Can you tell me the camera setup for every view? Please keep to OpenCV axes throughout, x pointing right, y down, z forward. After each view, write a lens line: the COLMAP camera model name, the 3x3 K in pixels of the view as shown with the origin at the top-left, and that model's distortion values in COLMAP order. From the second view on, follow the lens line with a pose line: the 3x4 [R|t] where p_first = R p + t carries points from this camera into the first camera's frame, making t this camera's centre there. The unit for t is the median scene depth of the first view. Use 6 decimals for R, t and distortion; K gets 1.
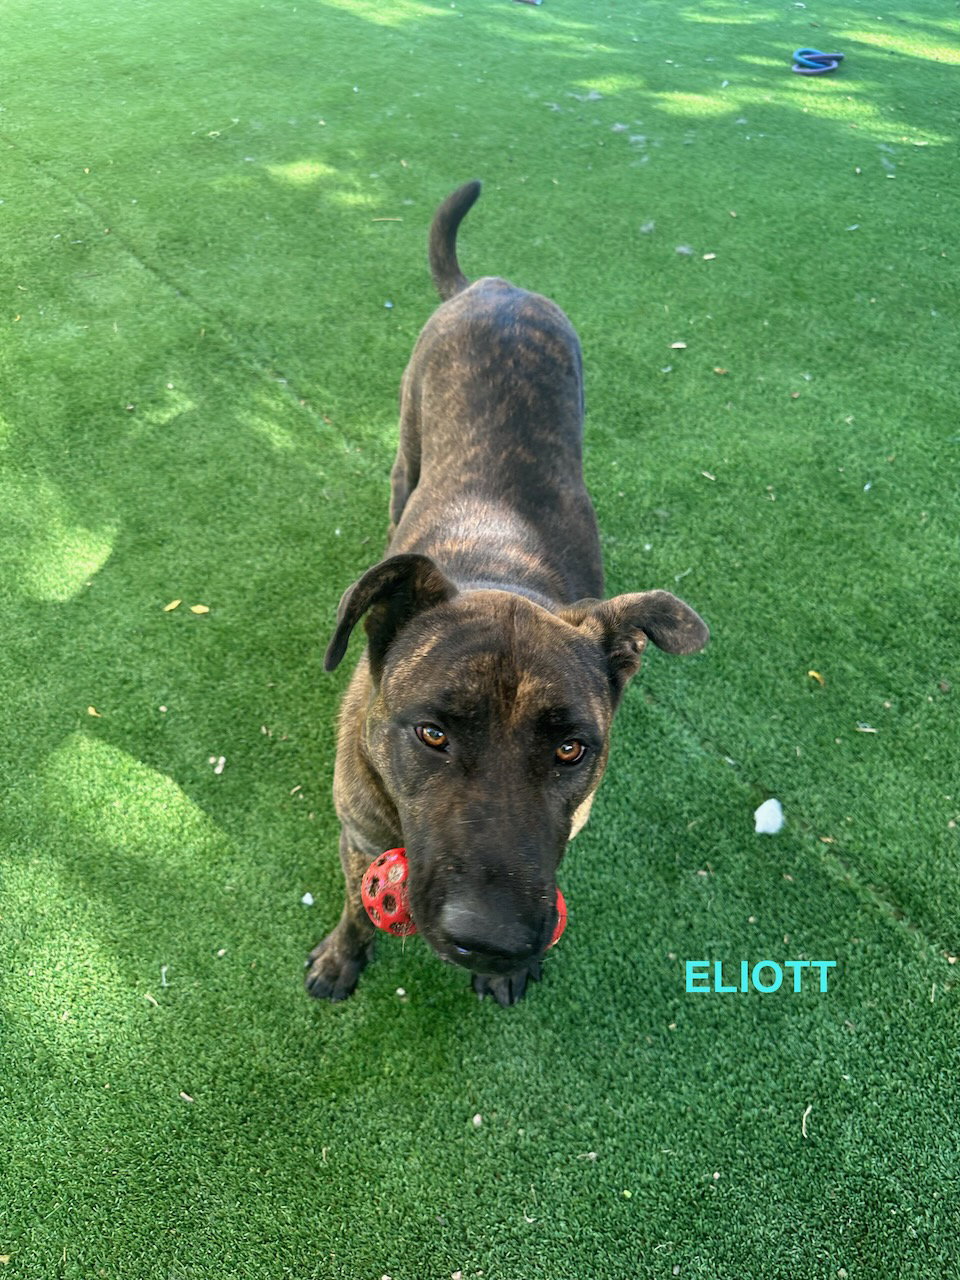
lens RADIAL K [[848.2, 0, 478.2], [0, 848.2, 639.7], [0, 0, 1]] dist [-0.006190, -0.006572]
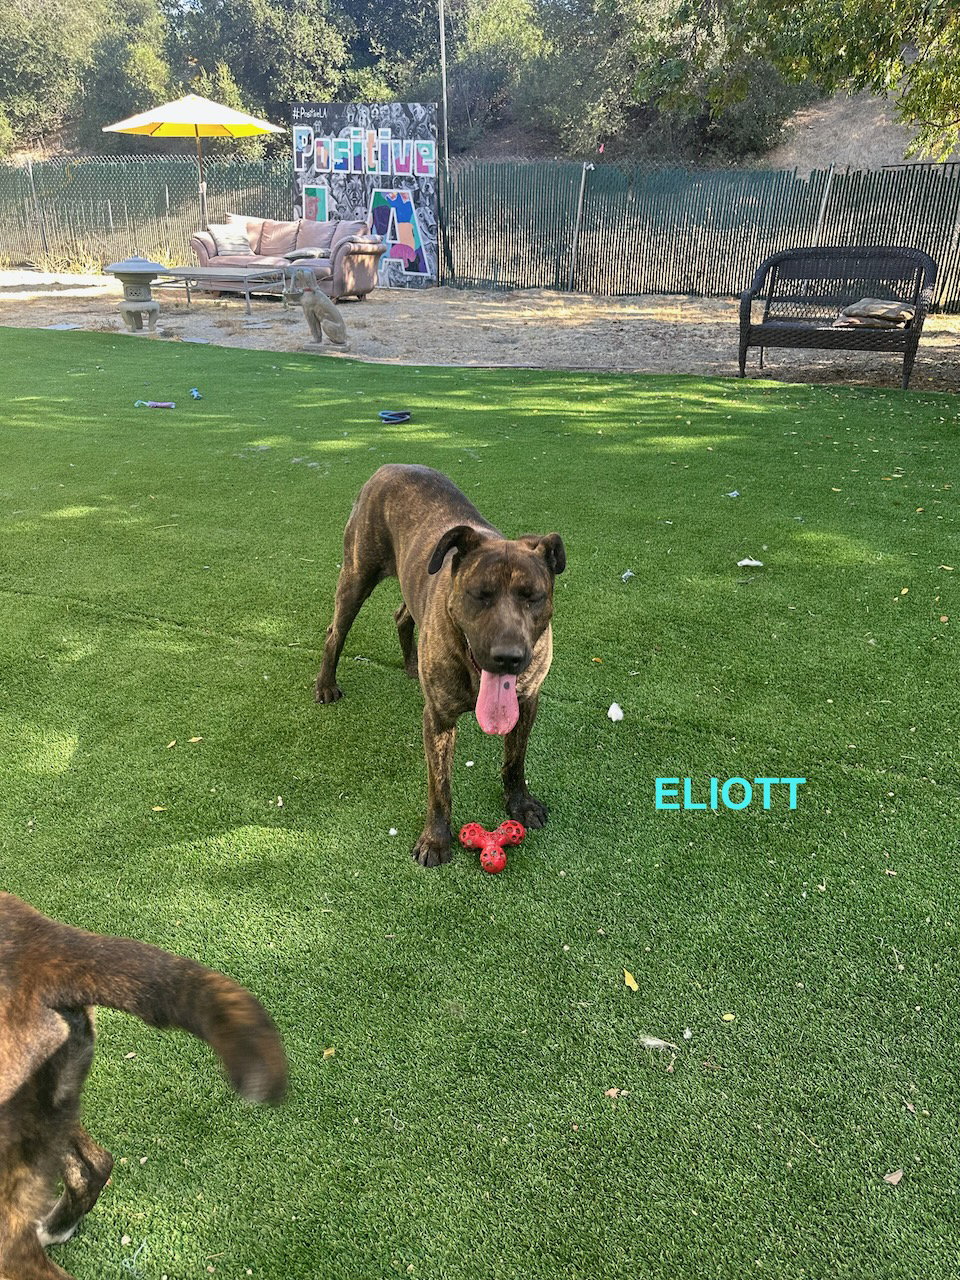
lens RADIAL K [[848.2, 0, 482.6], [0, 848.2, 639.1], [0, 0, 1]] dist [-0.006190, -0.006572]
pose [[0.867188, -0.205938, 0.453403, -0.395679], [0.367145, 0.879524, -0.302724, 0.306686], [-0.336437, 0.428983, 0.838322, -0.261210]]
